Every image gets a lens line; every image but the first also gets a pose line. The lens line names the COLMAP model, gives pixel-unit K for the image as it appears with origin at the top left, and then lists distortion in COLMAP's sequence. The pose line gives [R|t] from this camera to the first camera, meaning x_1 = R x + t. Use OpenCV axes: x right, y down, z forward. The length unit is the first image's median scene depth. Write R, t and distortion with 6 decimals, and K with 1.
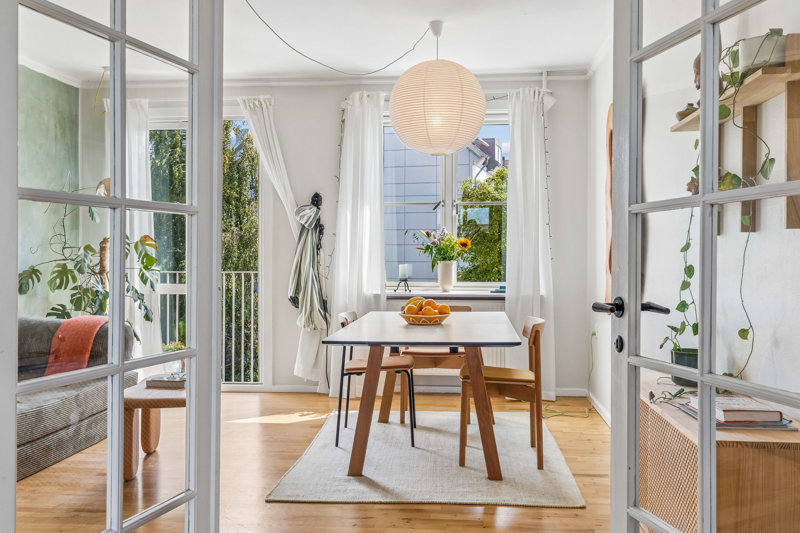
lens RADIAL K [[785.0, 0, 403.6], [0, 785.0, 261.5], [0, 0, 1]] dist [0.020768, 0.000000]
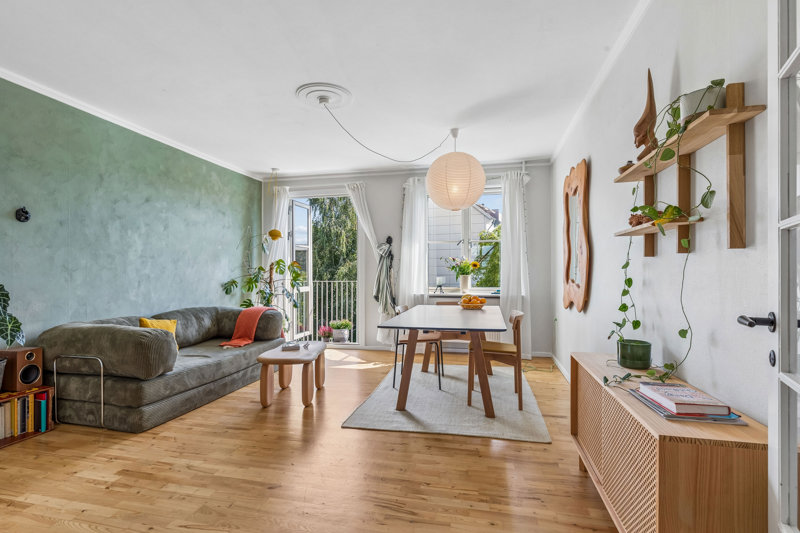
lens RADIAL K [[395.1, 0, 397.2], [0, 395.1, 272.6], [0, 0, 1]] dist [-0.002942, -0.001272]
pose [[0.990305, -0.003873, -0.138856, 0.036215], [0.003114, 0.999979, -0.005680, -0.001749], [0.138875, 0.005192, 0.990296, 0.167781]]
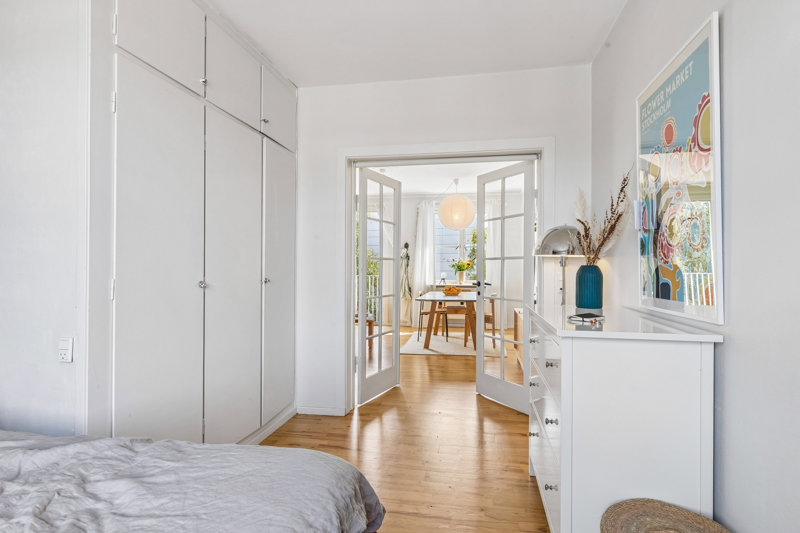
lens RADIAL K [[472.8, 0, 398.1], [0, 472.8, 263.1], [0, 0, 1]] dist [0.005167, 0.000055]
pose [[0.995852, -0.000608, -0.090985, -0.006827], [-0.001038, 0.999837, -0.018047, 0.001009], [0.090981, 0.018067, 0.995689, -0.558400]]
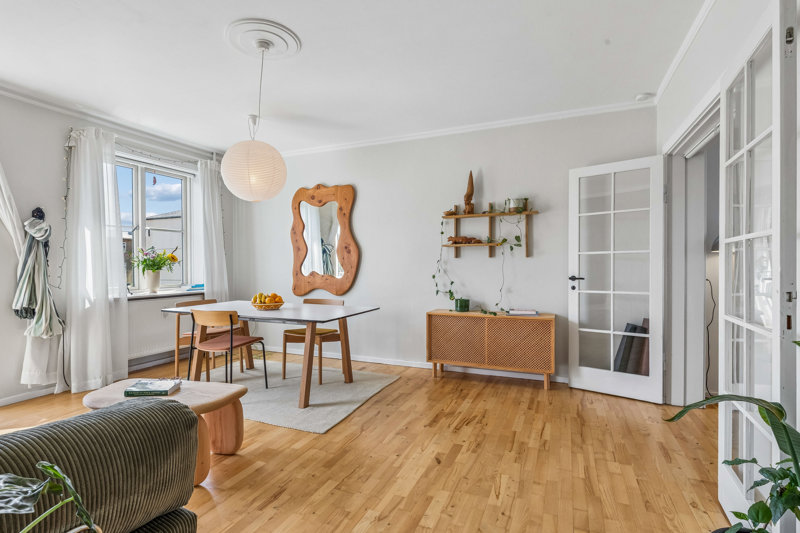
lens RADIAL K [[395.1, 0, 412.4], [0, 395.1, 273.0], [0, 0, 1]] dist [-0.002942, -0.001272]
pose [[0.282517, -0.022920, 0.958988, -0.613903], [0.010625, 0.999728, 0.020764, -0.006222], [-0.959203, 0.004323, 0.282684, 0.470391]]
